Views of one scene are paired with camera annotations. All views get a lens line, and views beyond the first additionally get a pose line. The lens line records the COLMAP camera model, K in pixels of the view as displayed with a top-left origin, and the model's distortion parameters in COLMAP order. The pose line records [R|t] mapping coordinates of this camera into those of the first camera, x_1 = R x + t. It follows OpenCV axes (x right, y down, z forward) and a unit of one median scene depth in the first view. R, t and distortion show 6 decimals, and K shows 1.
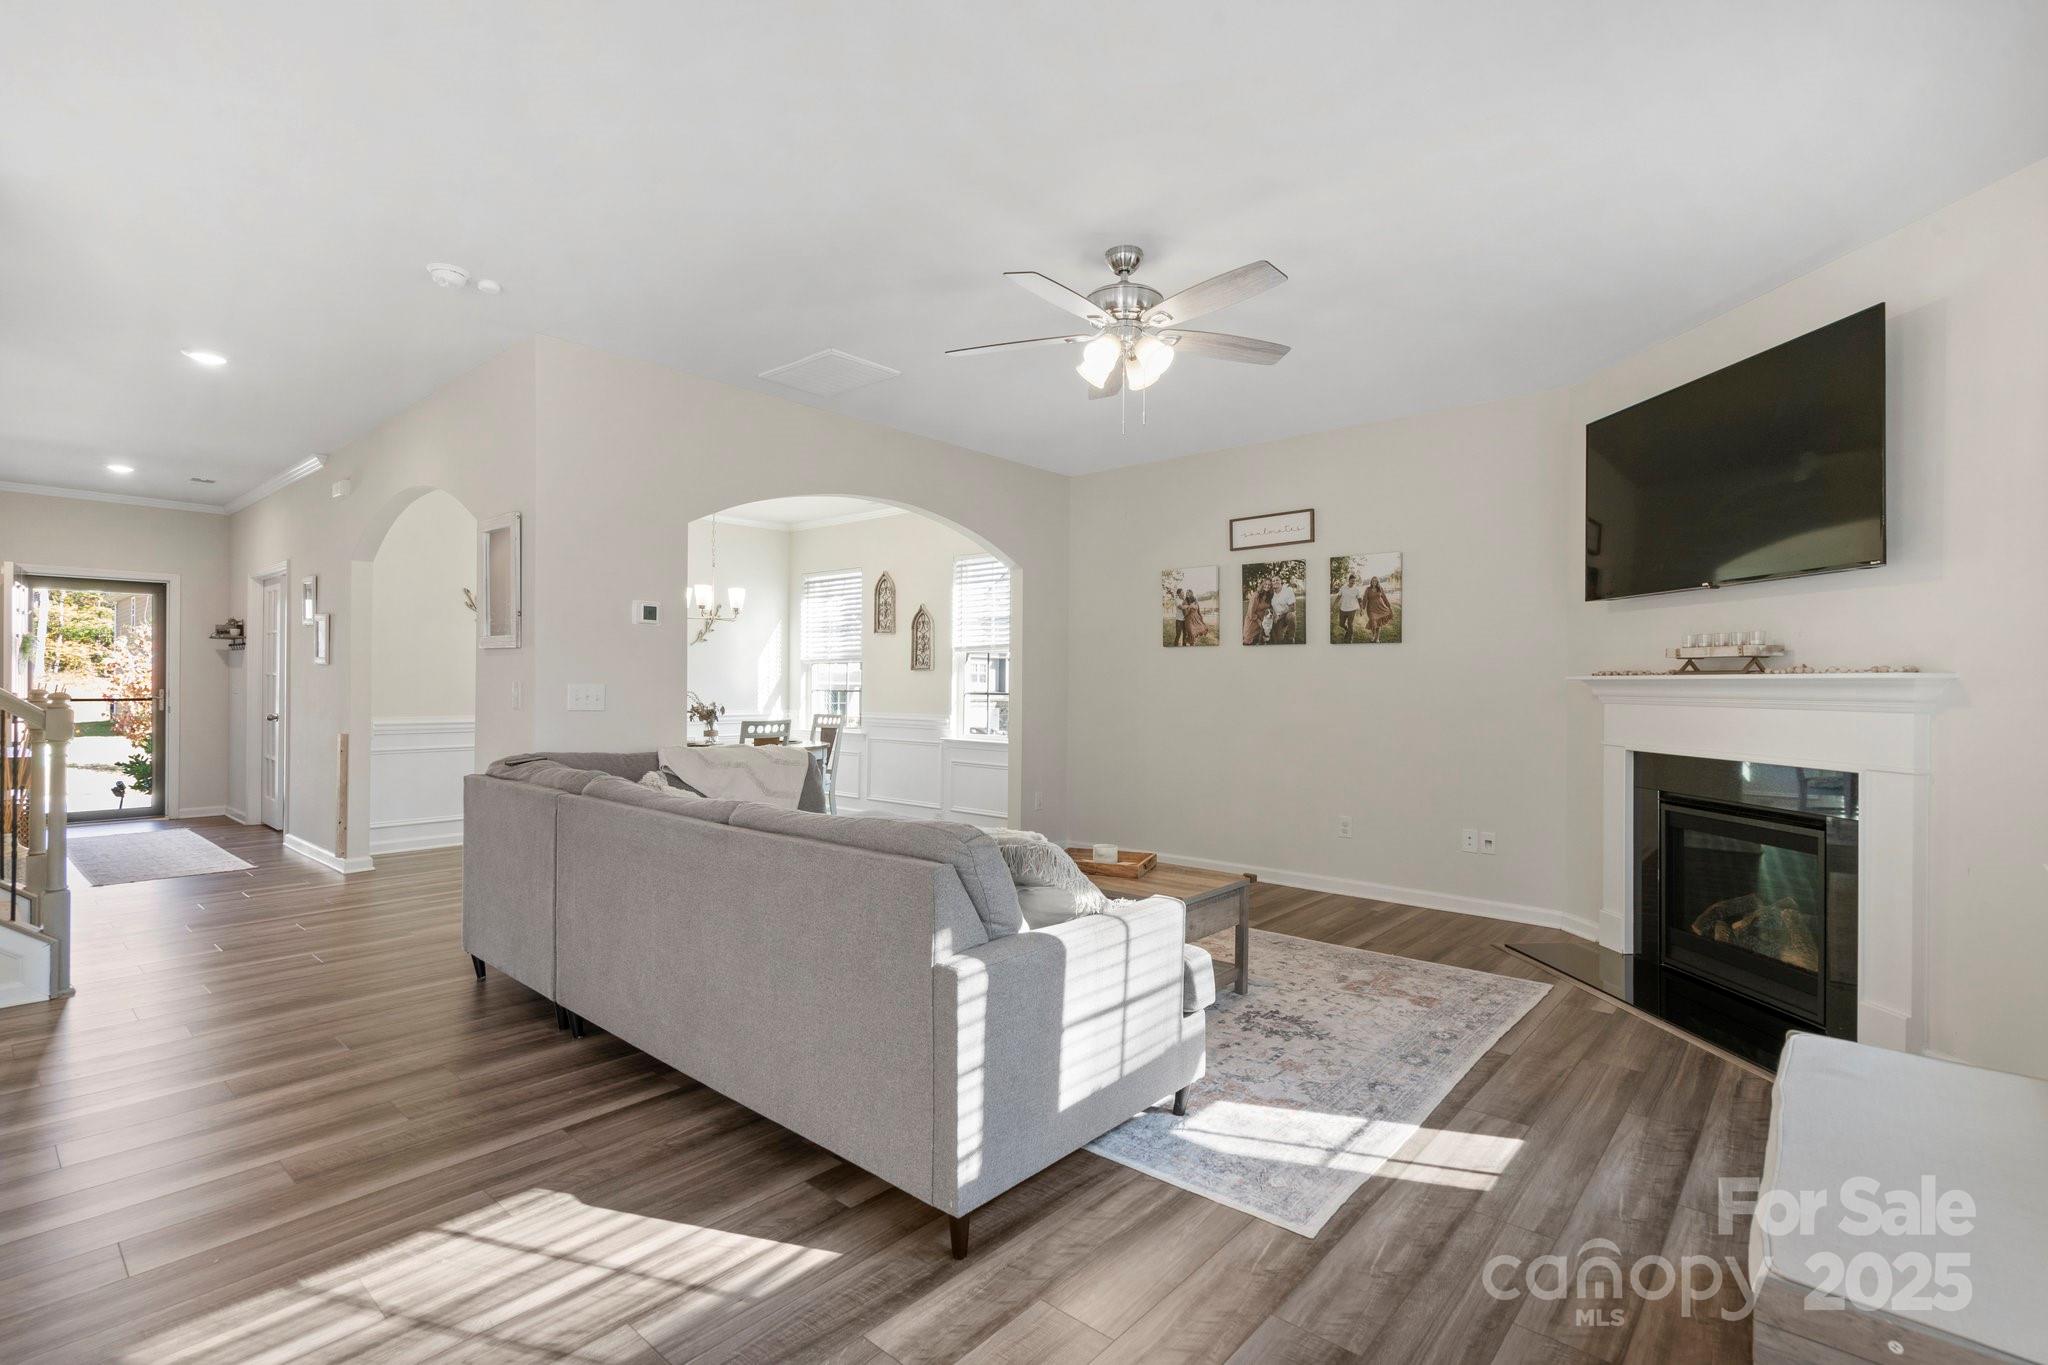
lens RADIAL K [[945.9, 0, 1026.0], [0, 945.9, 682.7], [0, 0, 1]] dist [-0.004421, 0.003843]
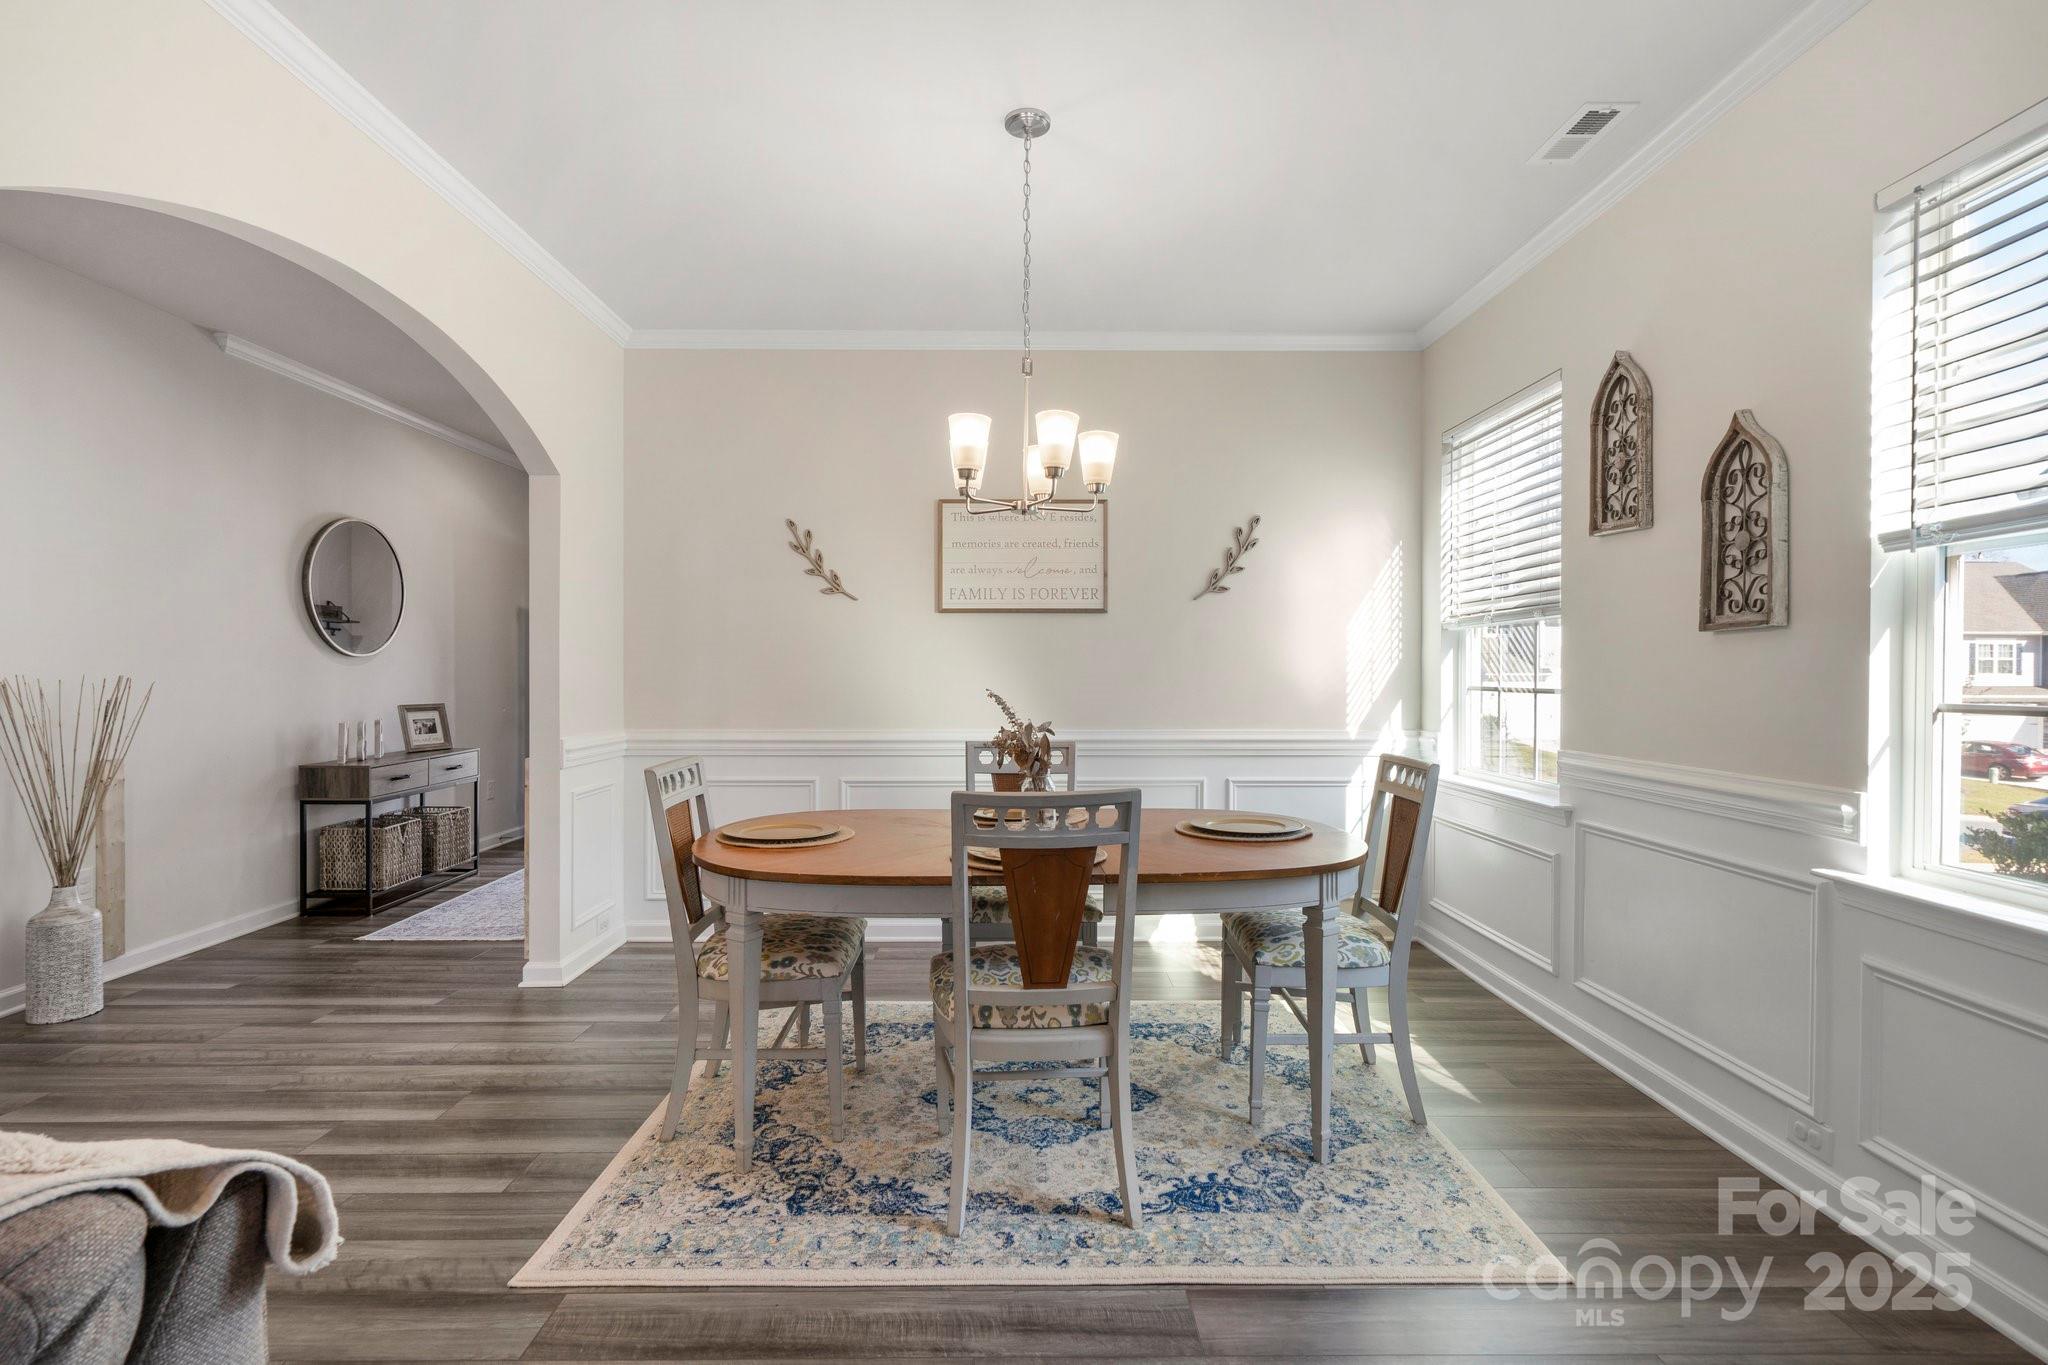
lens RADIAL K [[945.9, 0, 1028.8], [0, 945.9, 677.2], [0, 0, 1]] dist [-0.004421, 0.003843]
pose [[0.670340, -0.004284, -0.742042, -0.037390], [0.005779, 0.999983, -0.000553, 0.001625], [0.742032, -0.003918, 0.670353, 0.612316]]
